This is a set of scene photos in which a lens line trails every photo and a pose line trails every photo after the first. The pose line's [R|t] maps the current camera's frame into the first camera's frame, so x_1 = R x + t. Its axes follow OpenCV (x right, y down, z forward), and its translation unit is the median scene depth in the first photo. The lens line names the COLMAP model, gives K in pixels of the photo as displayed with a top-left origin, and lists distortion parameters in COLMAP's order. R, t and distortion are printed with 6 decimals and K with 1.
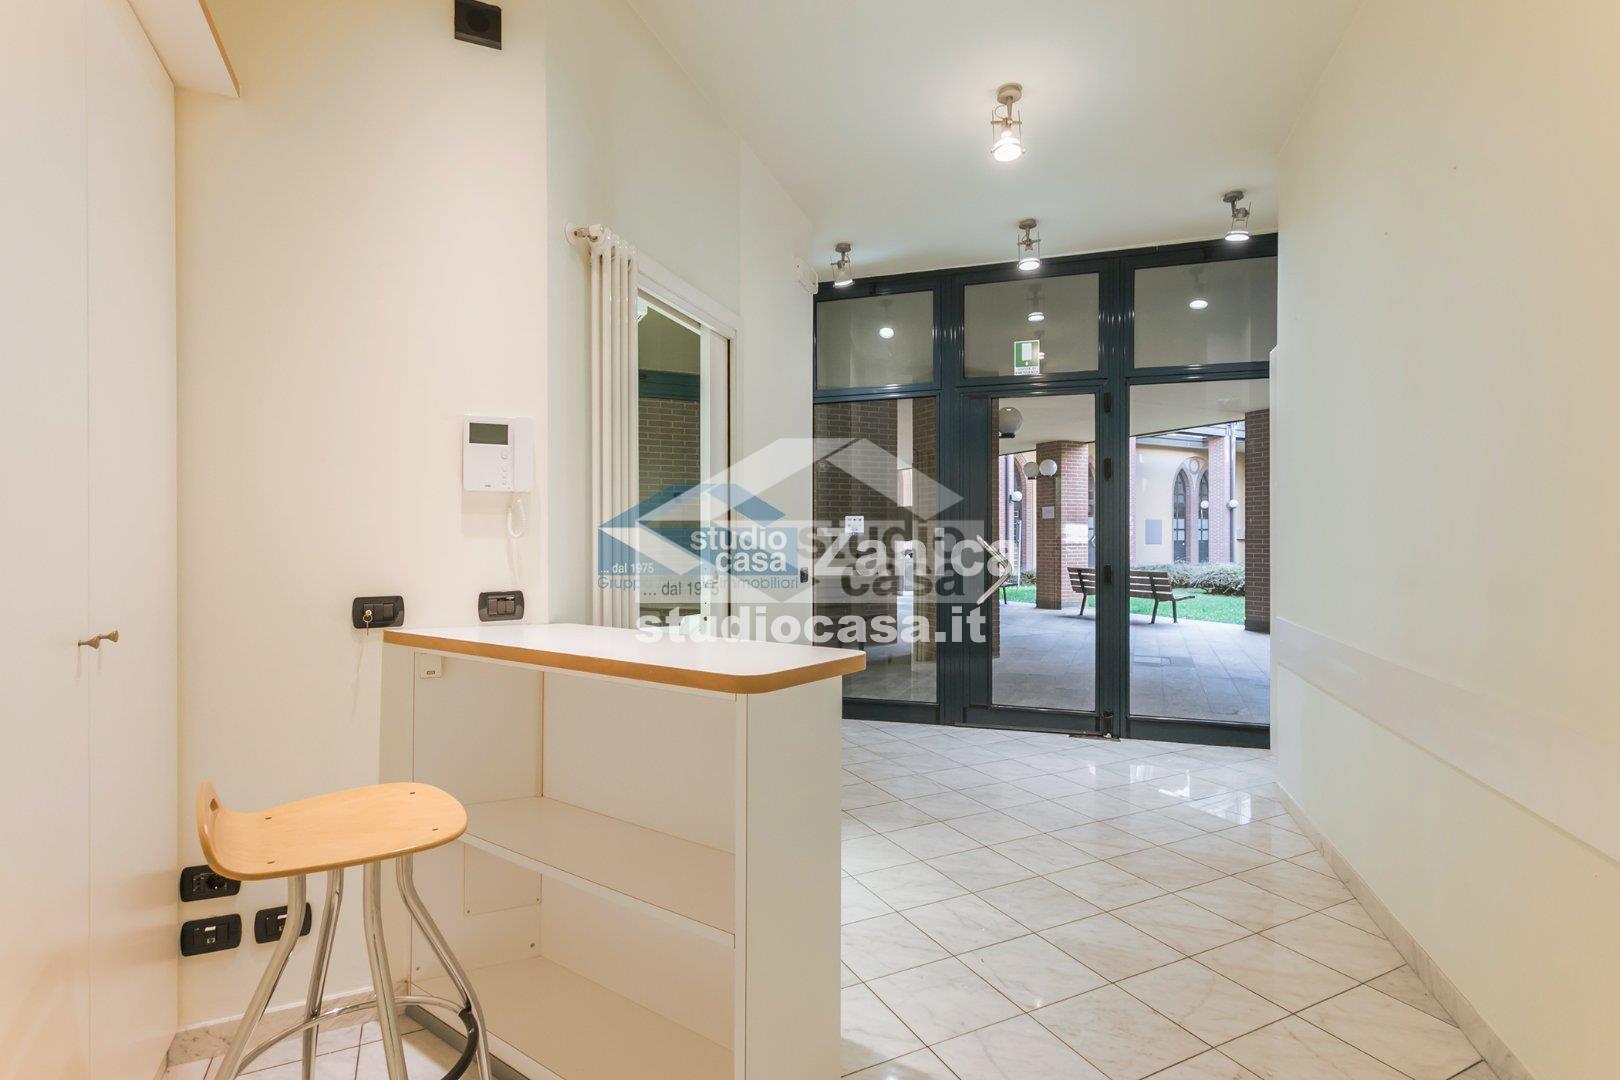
lens RADIAL K [[780.5, 0, 802.2], [0, 780.5, 539.8], [0, 0, 1]] dist [-0.001263, 0.000429]
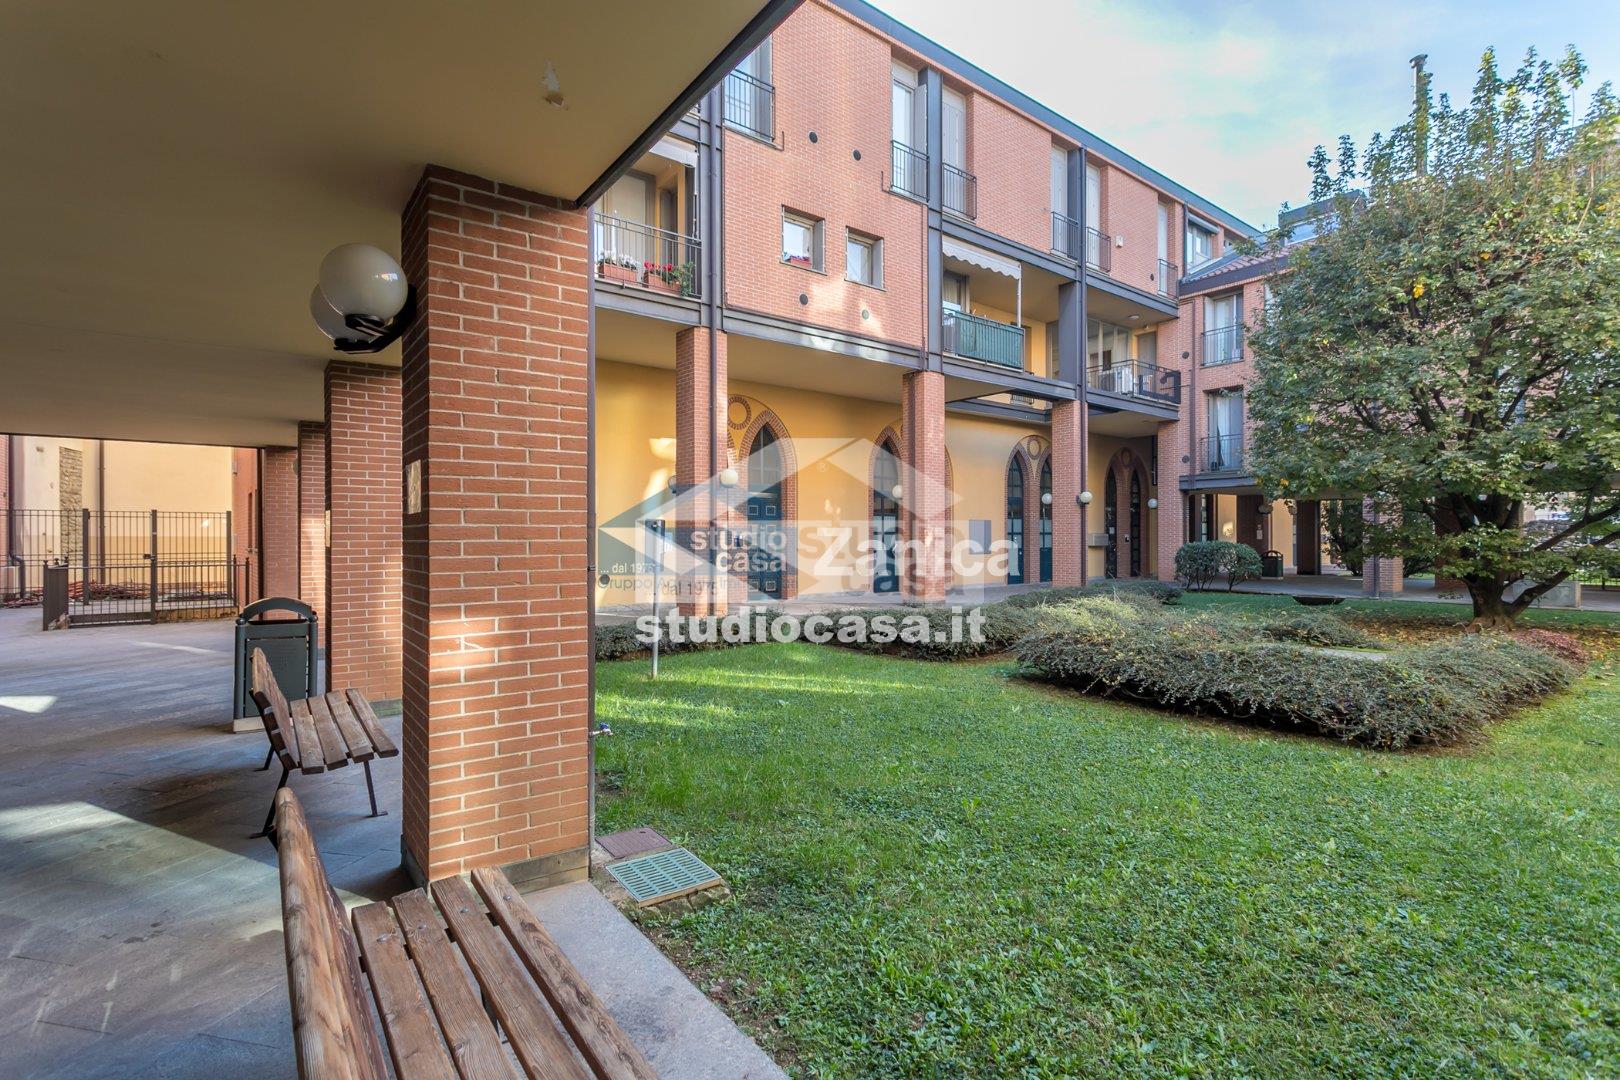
lens RADIAL K [[780.5, 0, 808.5], [0, 780.5, 537.1], [0, 0, 1]] dist [-0.001263, 0.000429]
pose [[0.984310, 0.001346, 0.176444, 0.162785], [-0.001095, 0.999998, -0.001523, -0.008534], [-0.176445, 0.001306, 0.984310, 0.312362]]
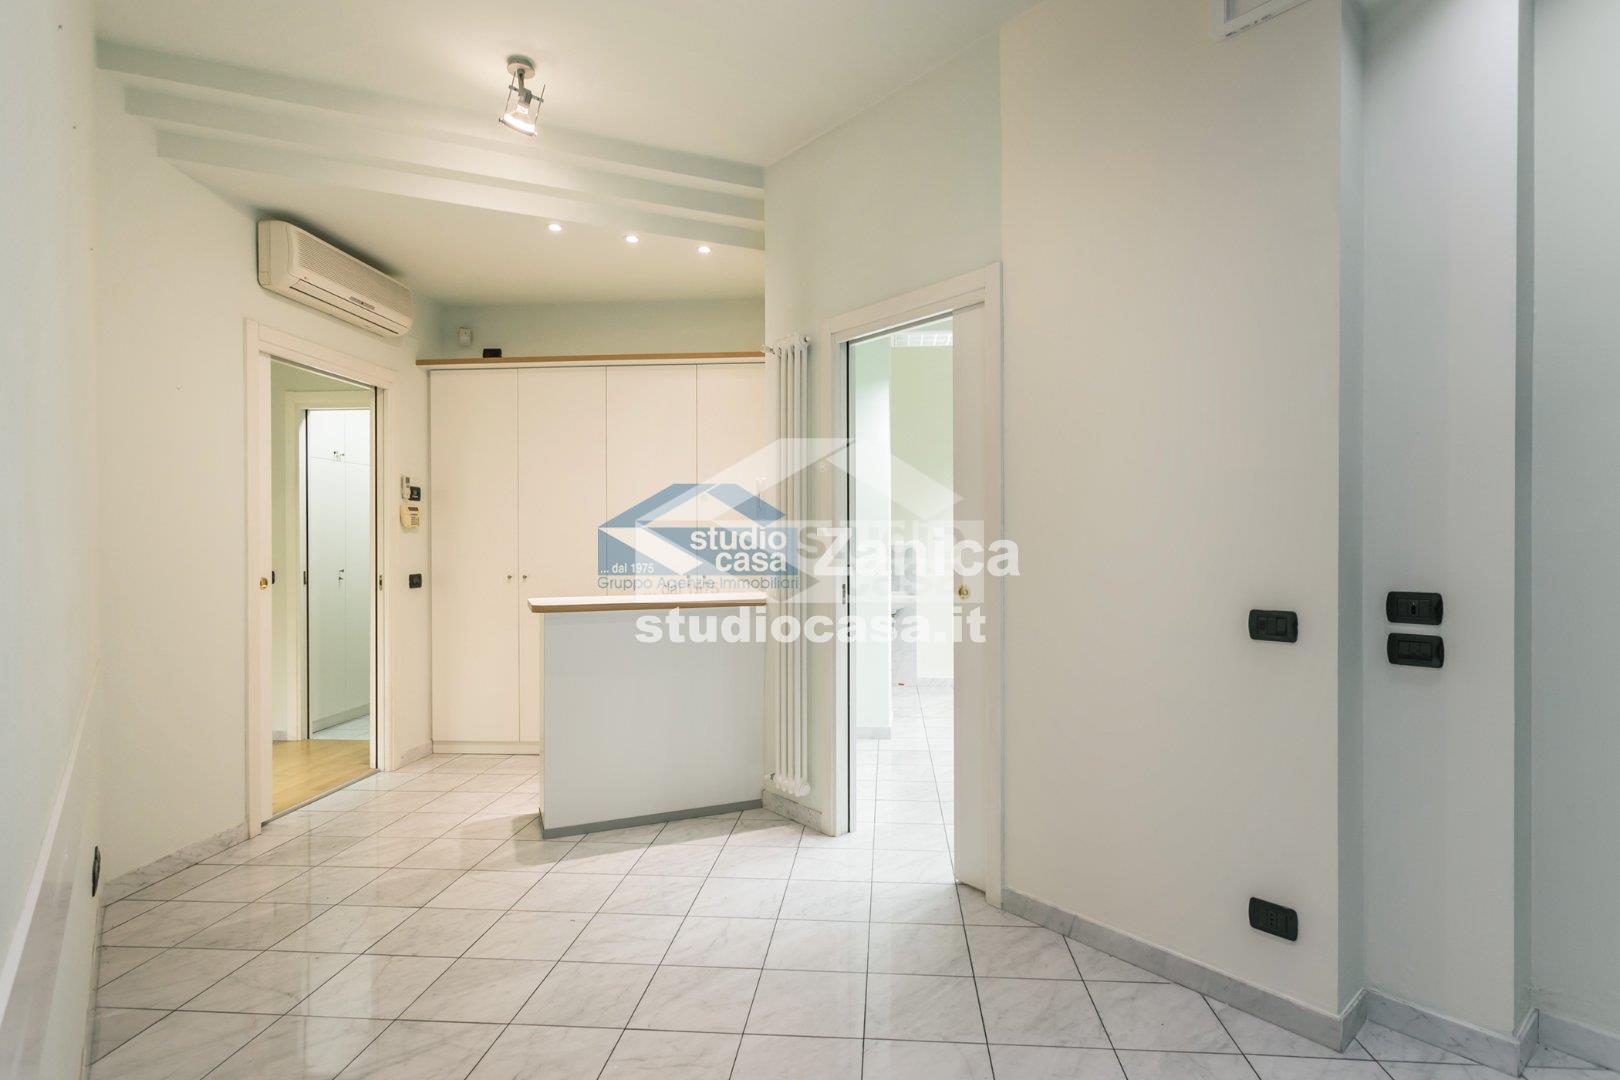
lens RADIAL K [[780.5, 0, 801.7], [0, 780.5, 546.7], [0, 0, 1]] dist [-0.001263, 0.000429]
pose [[-0.524904, 0.005148, -0.851146, 1.360890], [0.010349, 0.999946, -0.000334, 0.008401], [0.851099, -0.008984, -0.524929, 2.521704]]
